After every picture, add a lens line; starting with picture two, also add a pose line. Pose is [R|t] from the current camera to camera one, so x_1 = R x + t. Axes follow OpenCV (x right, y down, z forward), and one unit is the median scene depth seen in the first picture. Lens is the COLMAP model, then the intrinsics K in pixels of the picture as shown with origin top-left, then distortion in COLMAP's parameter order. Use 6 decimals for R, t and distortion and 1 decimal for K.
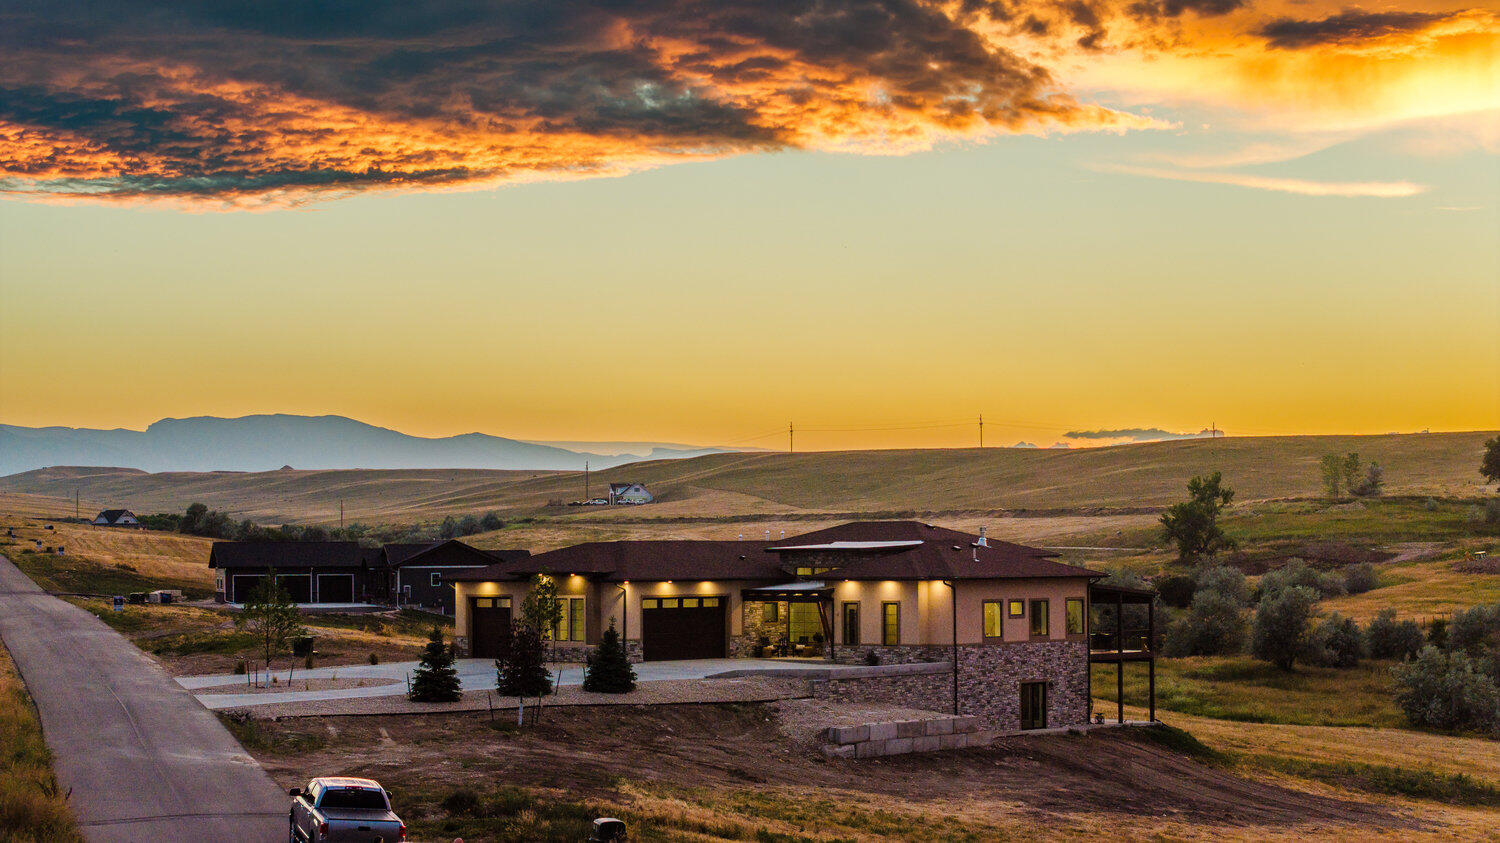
lens RADIAL K [[3010.8, 0, 750.0], [0, 3010.8, 421.5], [0, 0, 1]] dist [-0.137029, 0.283255]
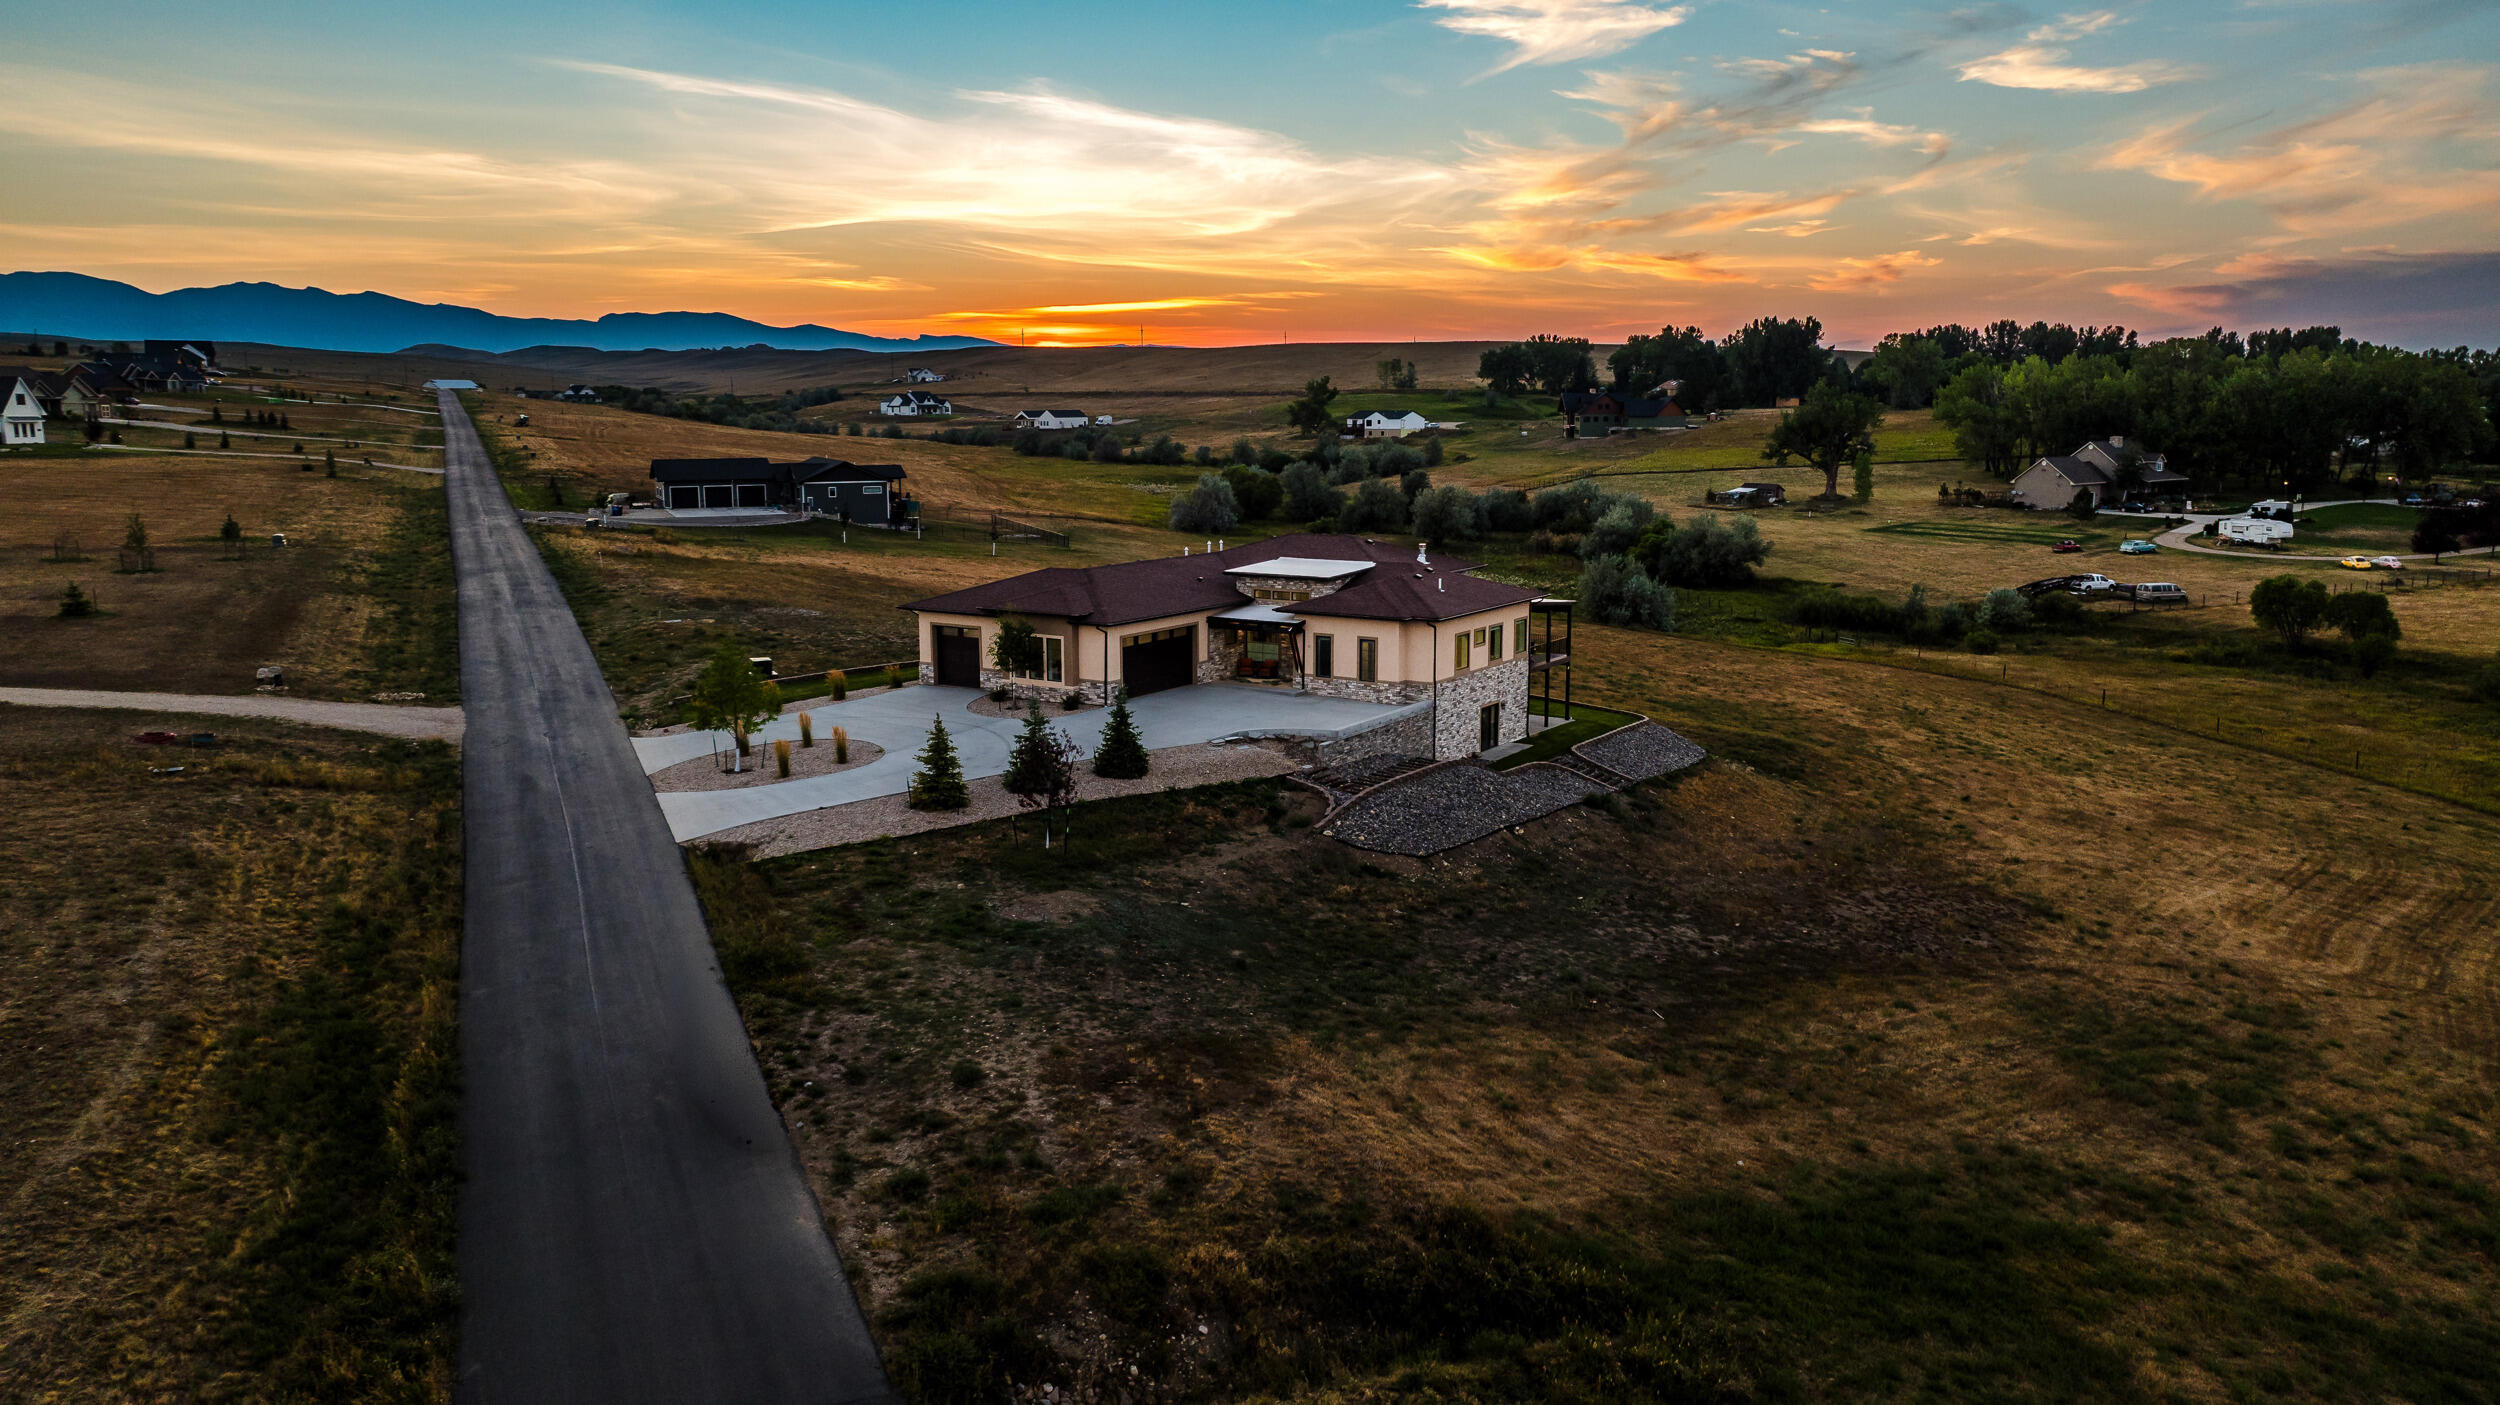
lens RADIAL K [[1752.6, 0, 1250.0], [0, 1752.6, 702.5], [0, 0, 1]] dist [-0.008382, -0.031212]
pose [[0.988661, -0.021412, 0.148629, -0.077932], [-0.010856, 0.976999, 0.212965, -0.042451], [-0.149770, -0.212164, 0.965689, 0.424059]]
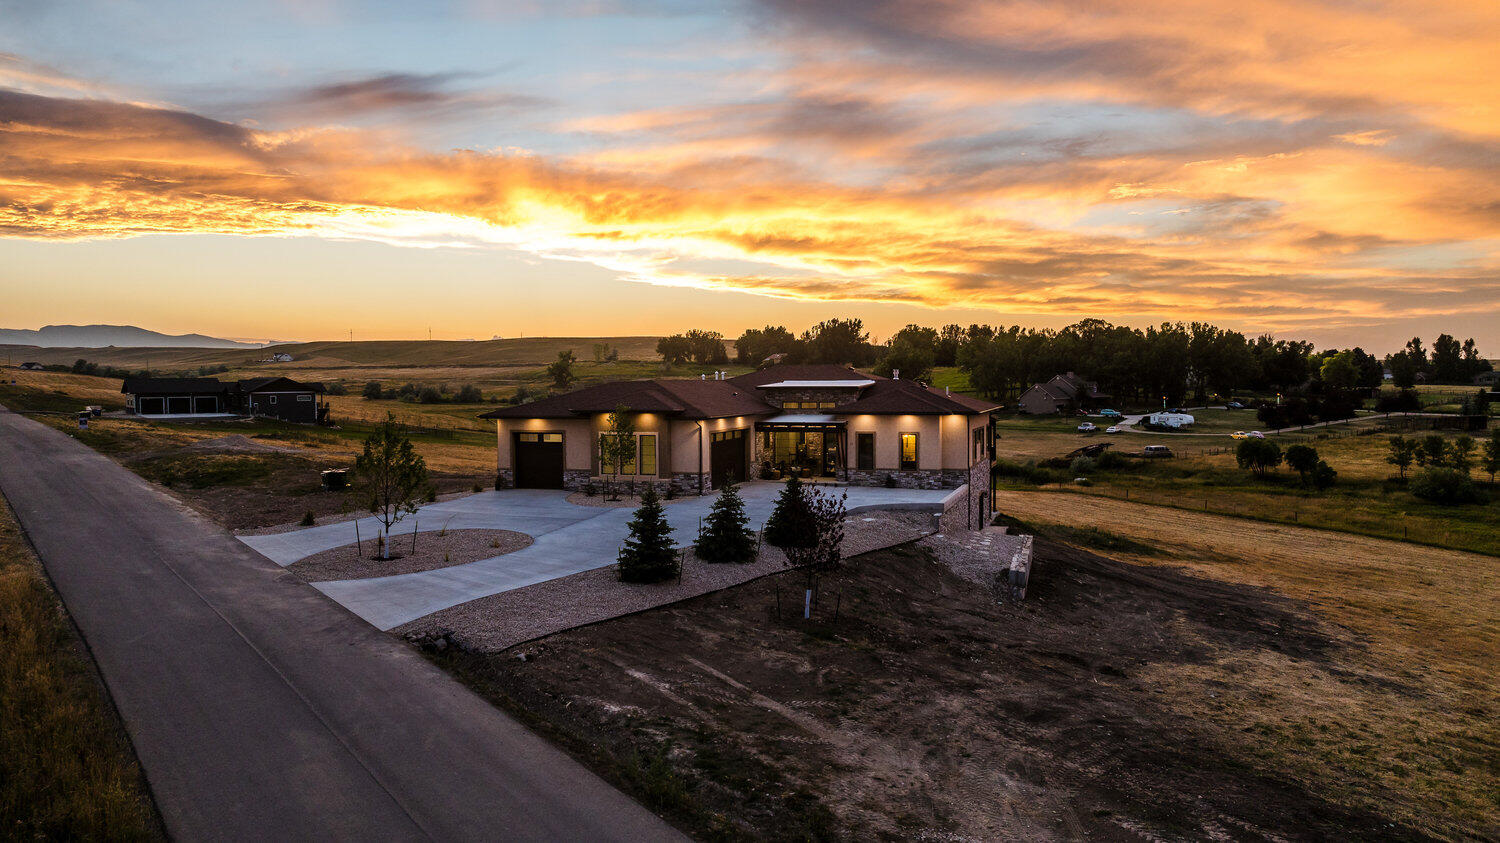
lens RADIAL K [[1051.5, 0, 750.0], [0, 1051.5, 421.5], [0, 0, 1]] dist [-0.008382, -0.031212]
pose [[0.921867, -0.014160, 0.387247, -0.164174], [-0.017521, 0.996787, 0.078158, 0.024060], [-0.387109, -0.078837, 0.918657, 0.633201]]
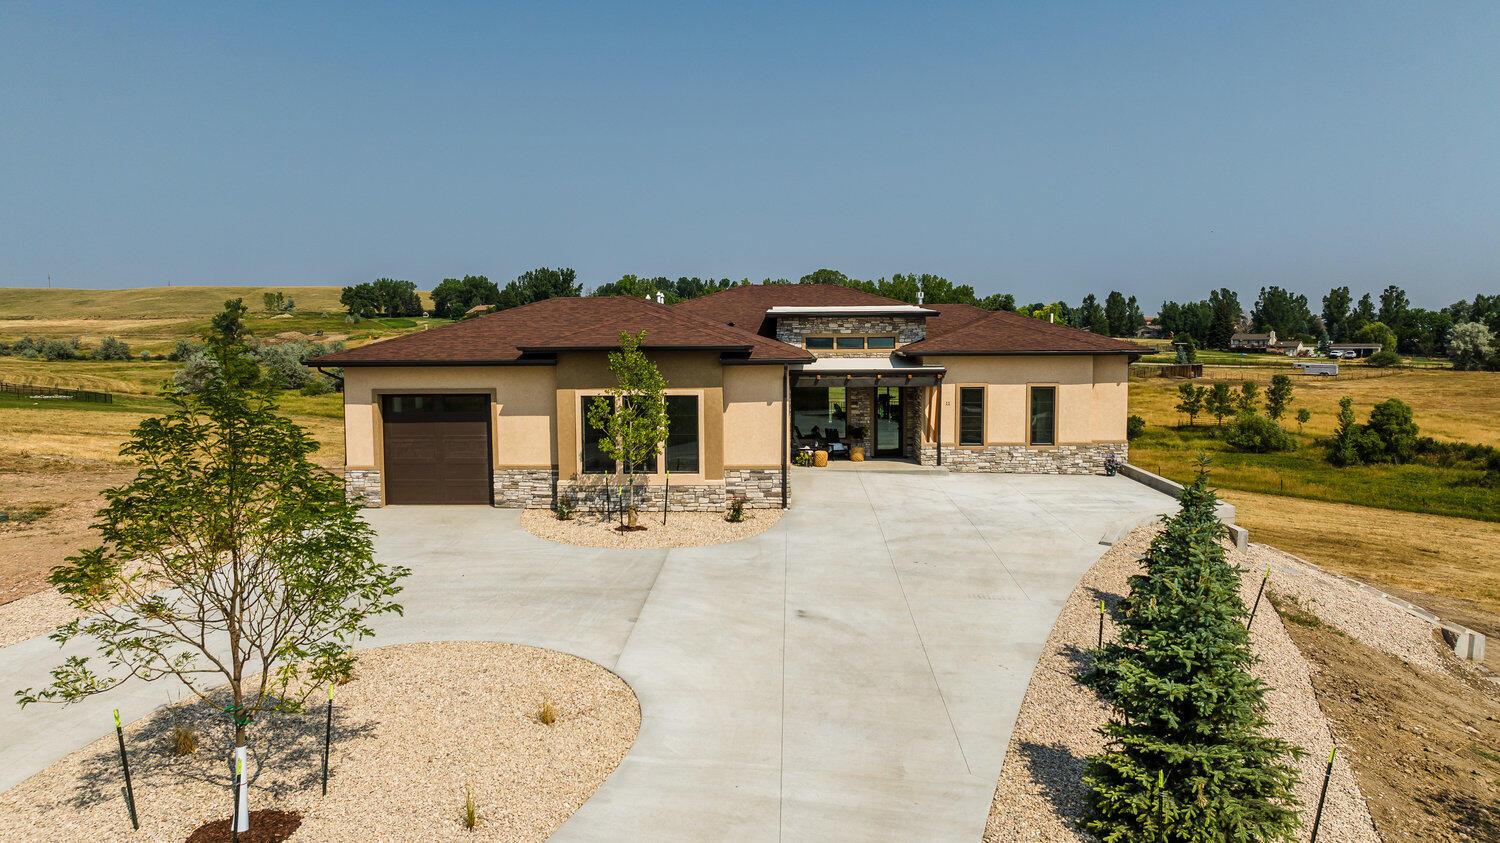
lens RADIAL K [[1052.7, 0, 750.0], [0, 1052.7, 421.5], [0, 0, 1]] dist [-0.030944, 0.022396]
pose [[0.768751, -0.050993, 0.637512, -0.165338], [-0.028022, 0.993173, 0.113233, 0.040990], [-0.638934, -0.104912, 0.762074, 0.830343]]
